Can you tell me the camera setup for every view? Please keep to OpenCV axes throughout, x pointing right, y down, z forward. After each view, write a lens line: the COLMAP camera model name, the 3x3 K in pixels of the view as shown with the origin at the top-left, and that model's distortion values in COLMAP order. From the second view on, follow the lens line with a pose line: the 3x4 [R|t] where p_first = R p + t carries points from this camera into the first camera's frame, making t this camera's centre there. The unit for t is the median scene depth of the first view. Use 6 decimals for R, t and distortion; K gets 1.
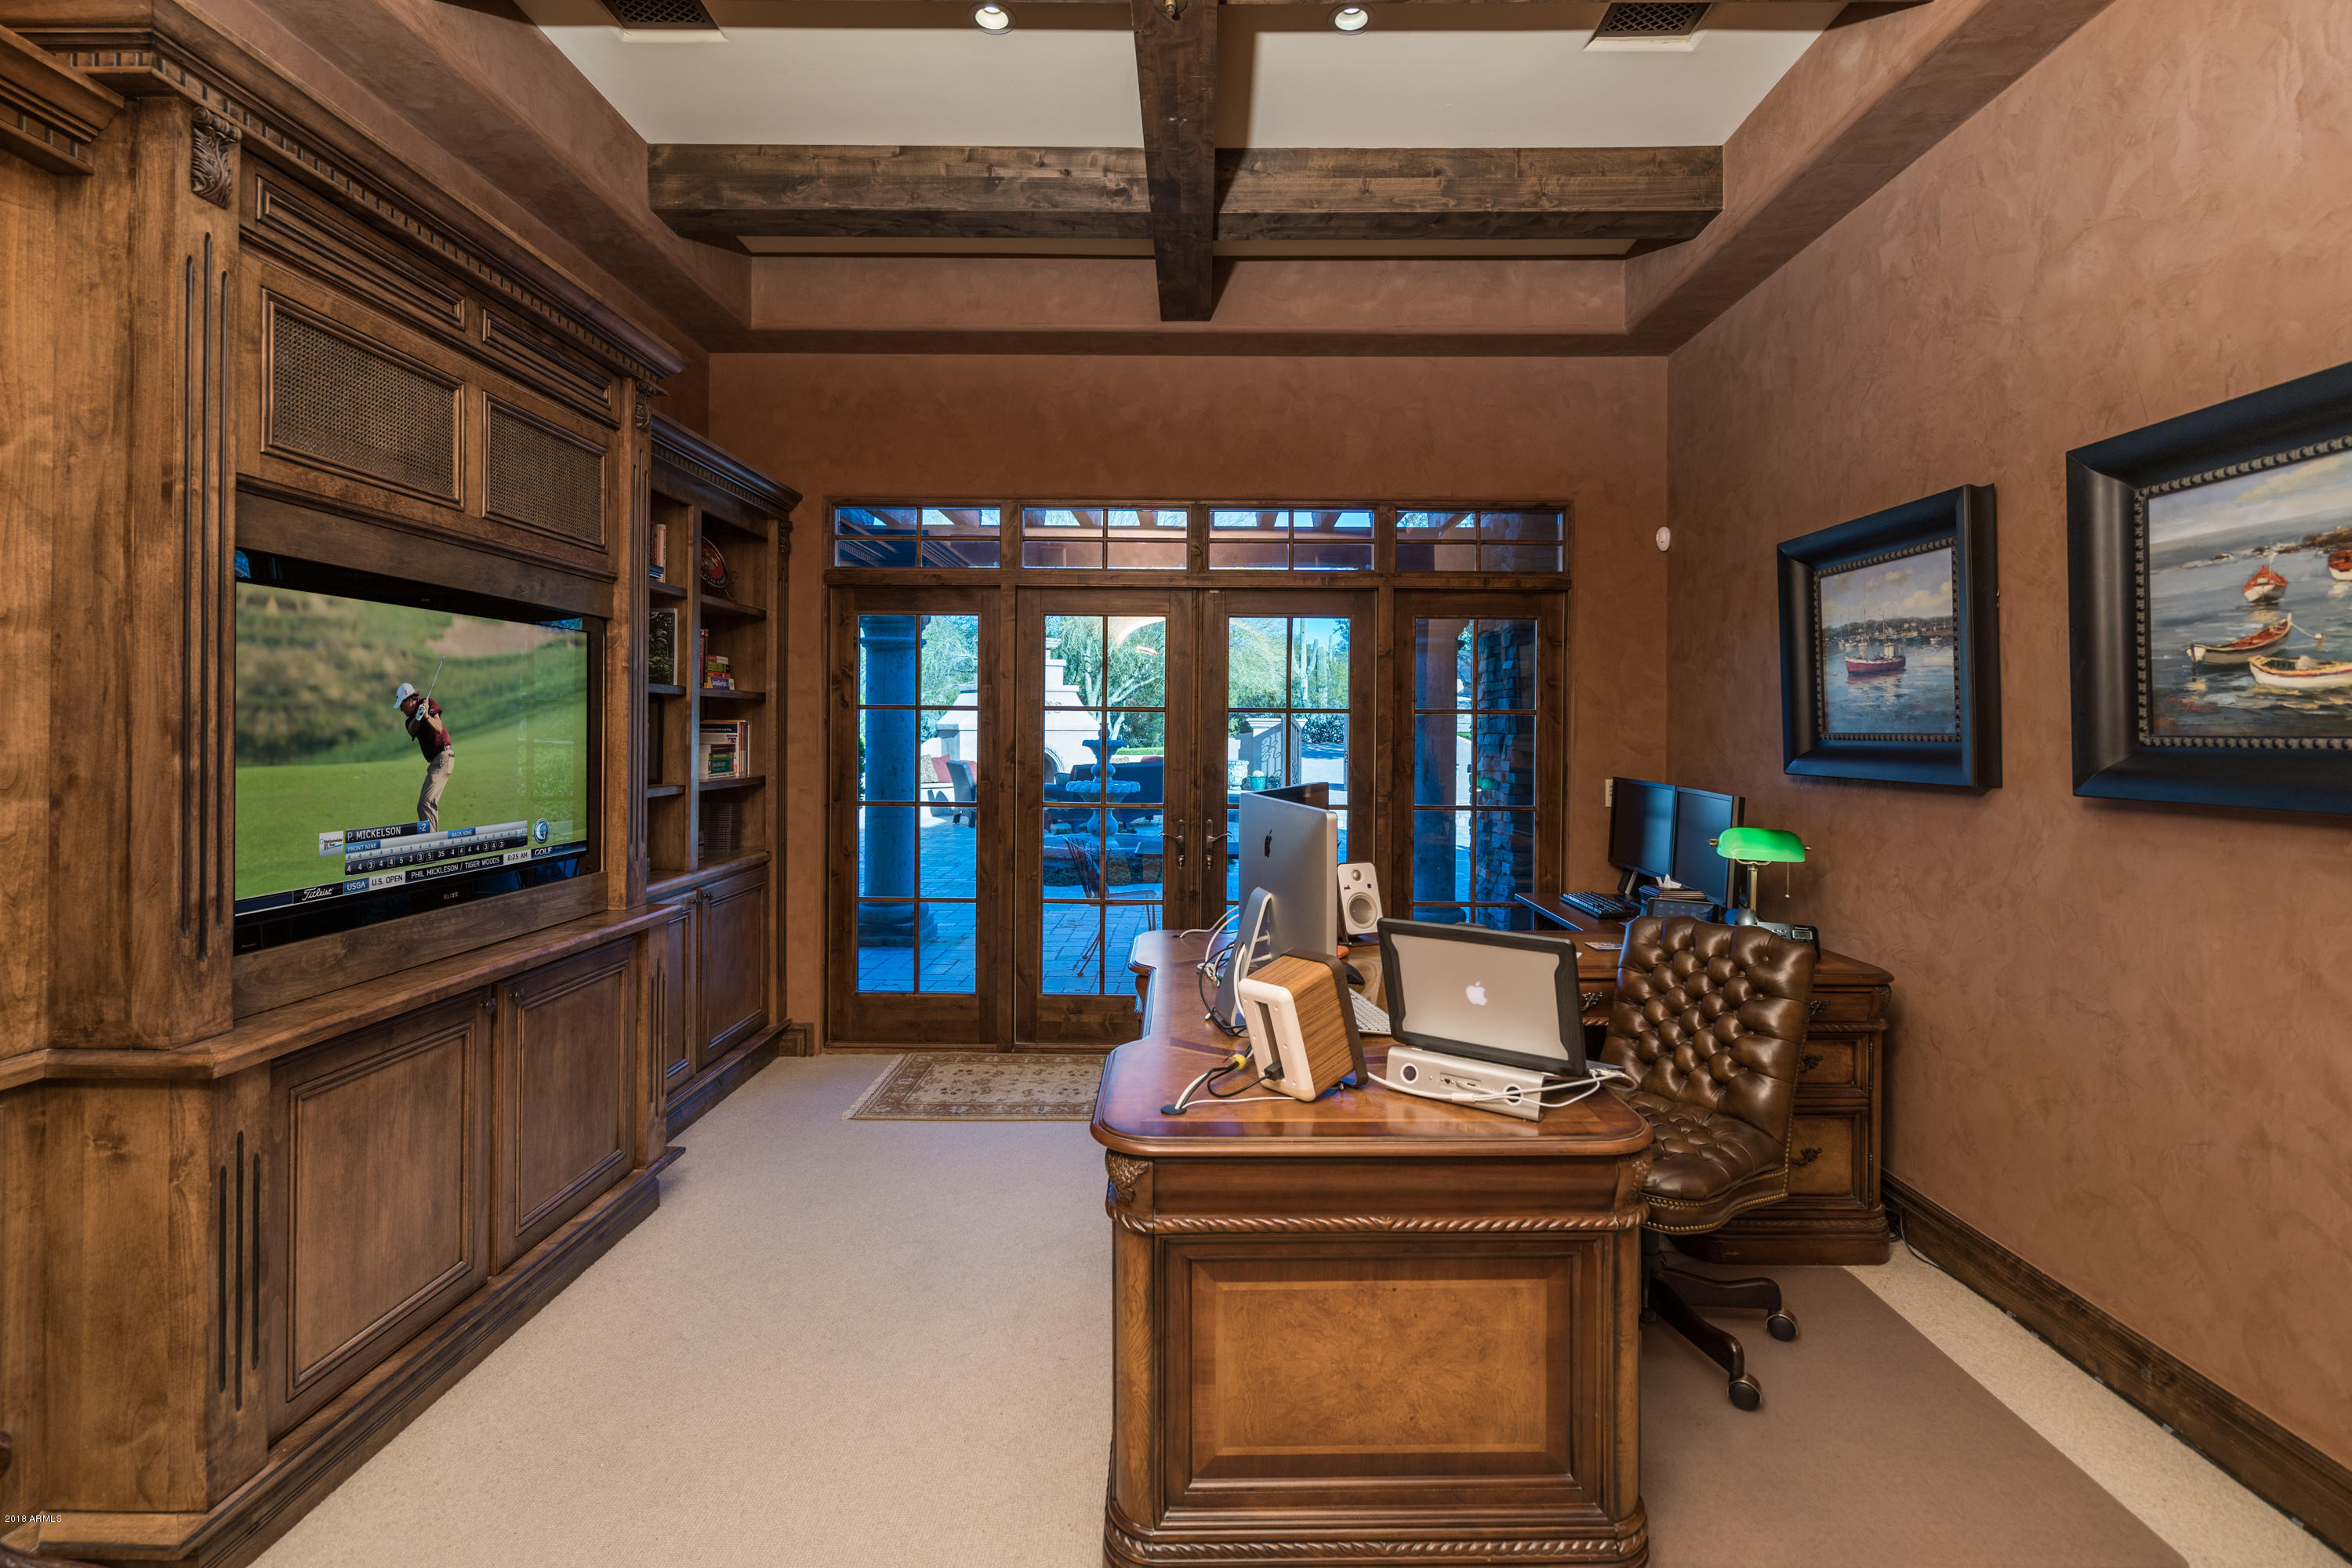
lens RADIAL K [[1077.8, 0, 1185.4], [0, 1077.8, 721.8], [0, 0, 1]] dist [-0.009097, 0.001160]
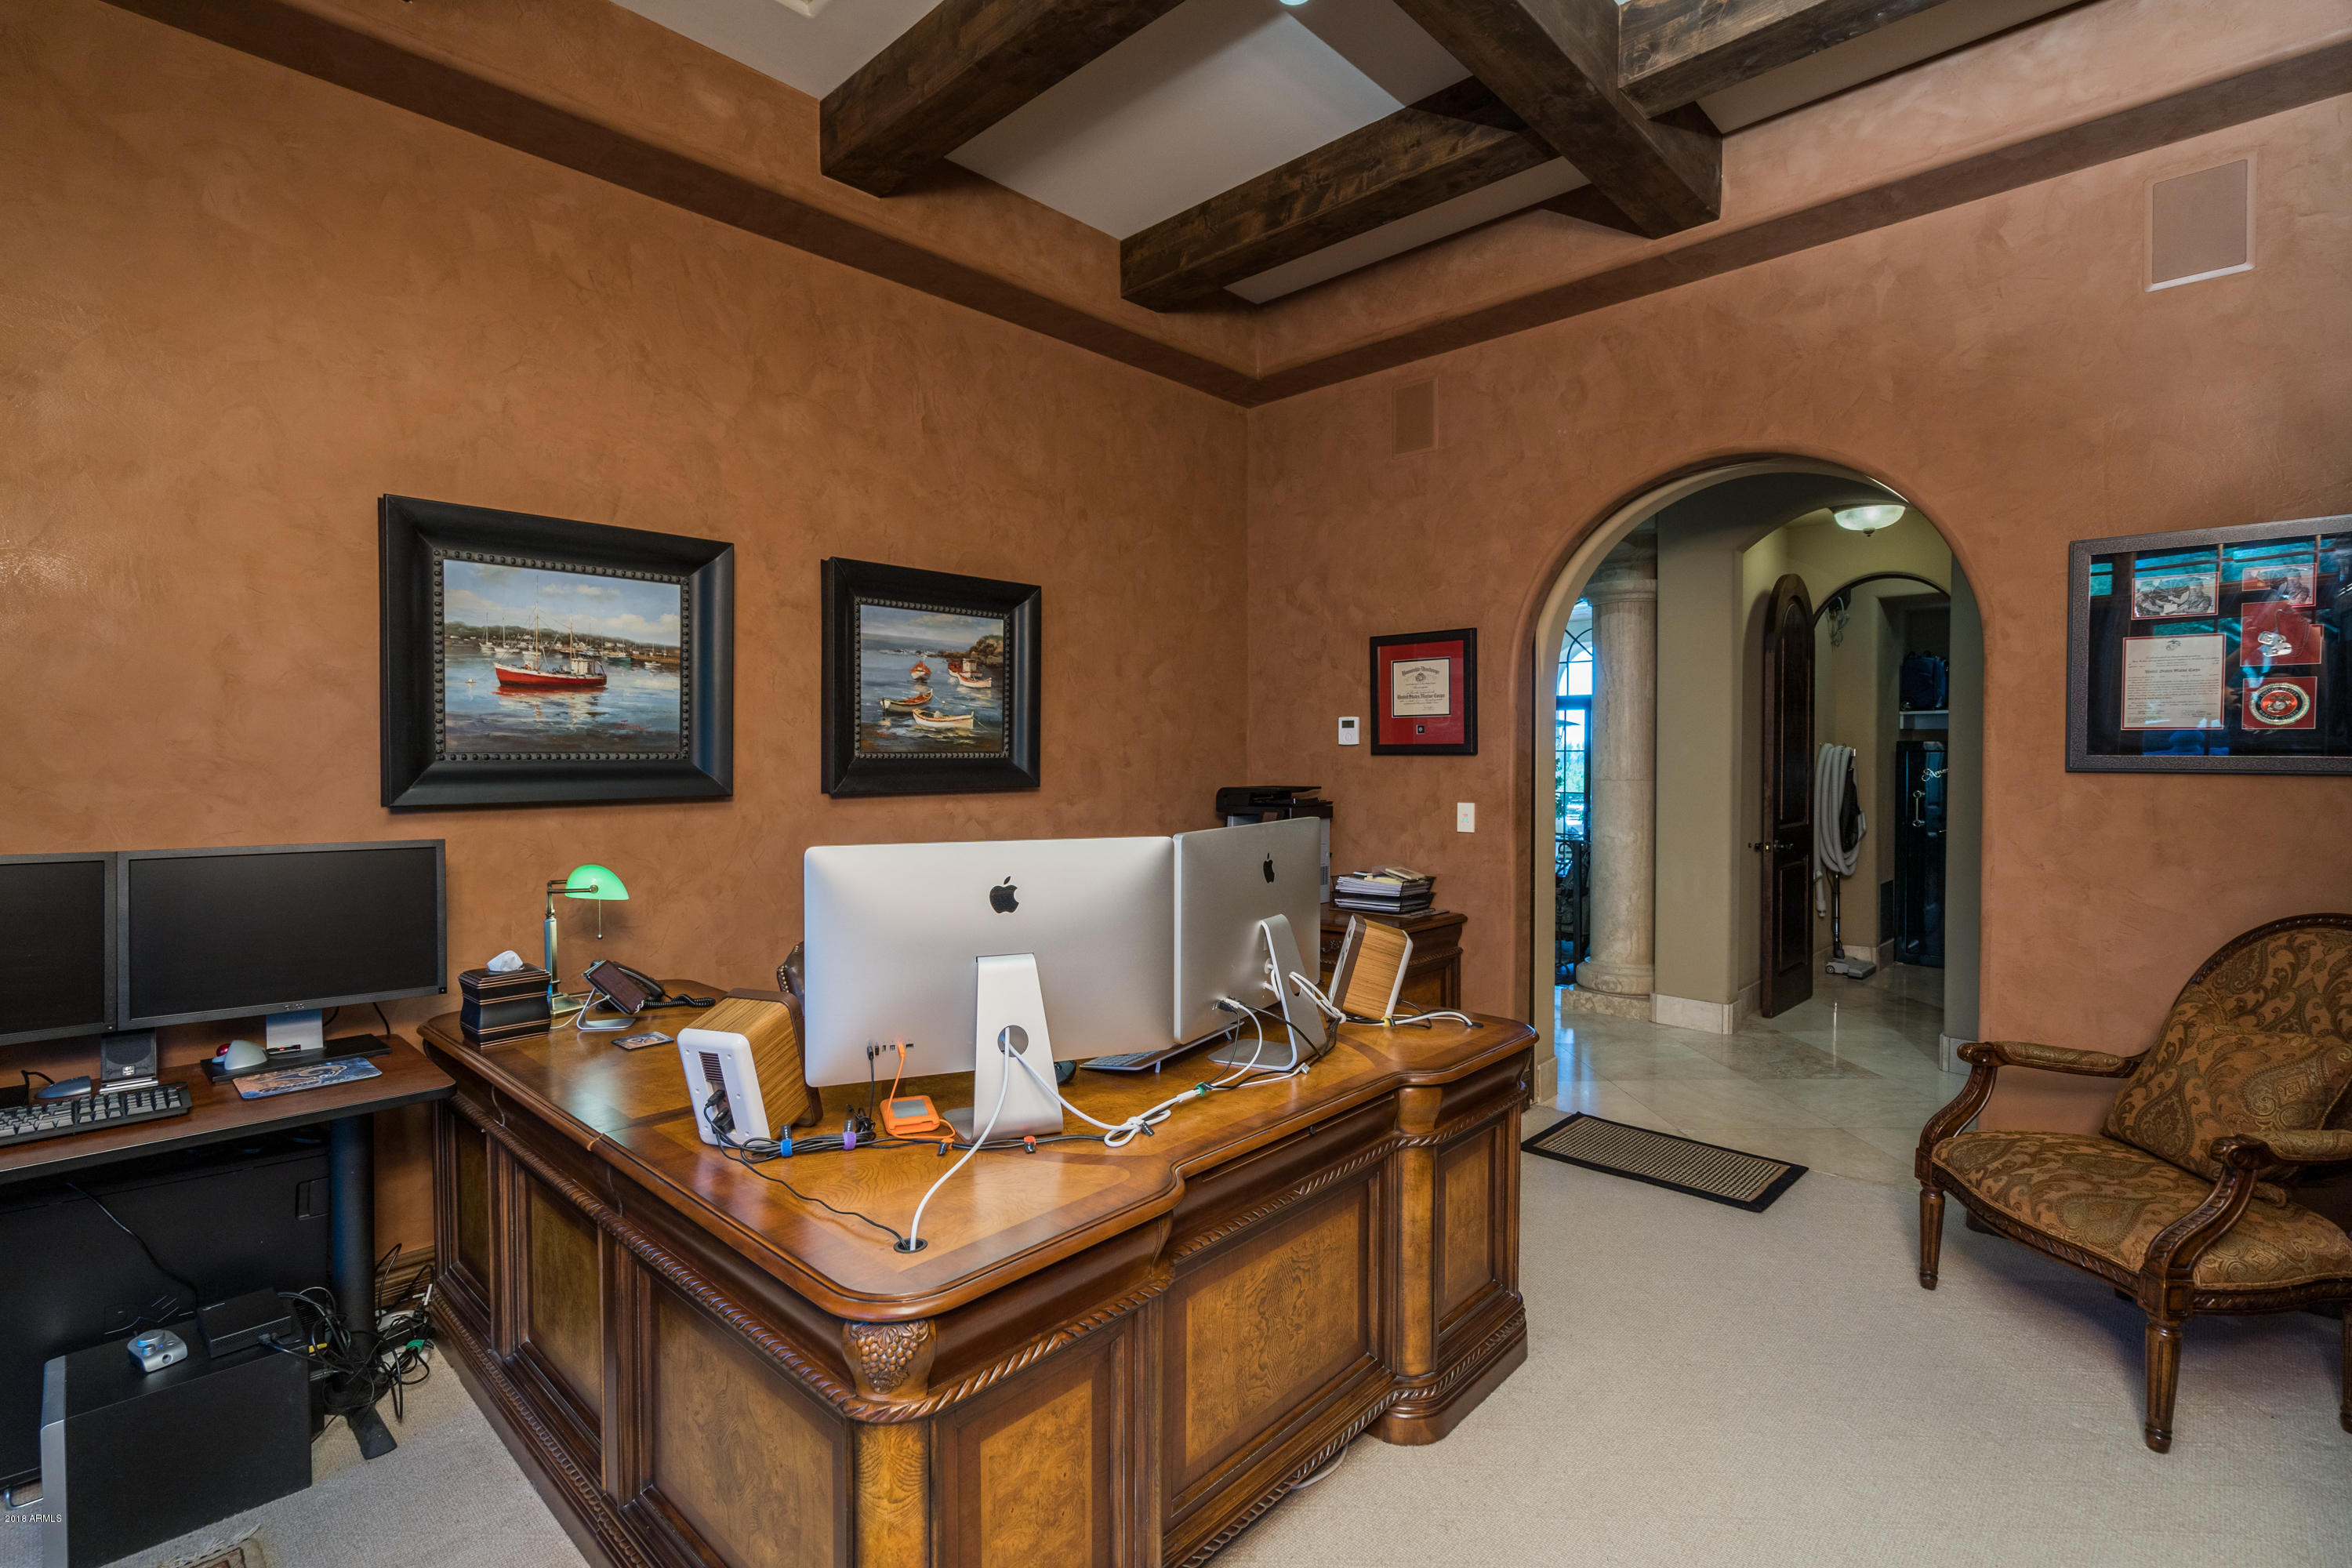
lens RADIAL K [[1077.8, 0, 1168.7], [0, 1077.8, 764.8], [0, 0, 1]] dist [-0.009097, 0.001160]
pose [[-0.731371, -0.011804, 0.681878, -0.425660], [-0.006211, 0.999924, 0.010649, 0.009365], [-0.681952, 0.003553, -0.731388, 1.477033]]
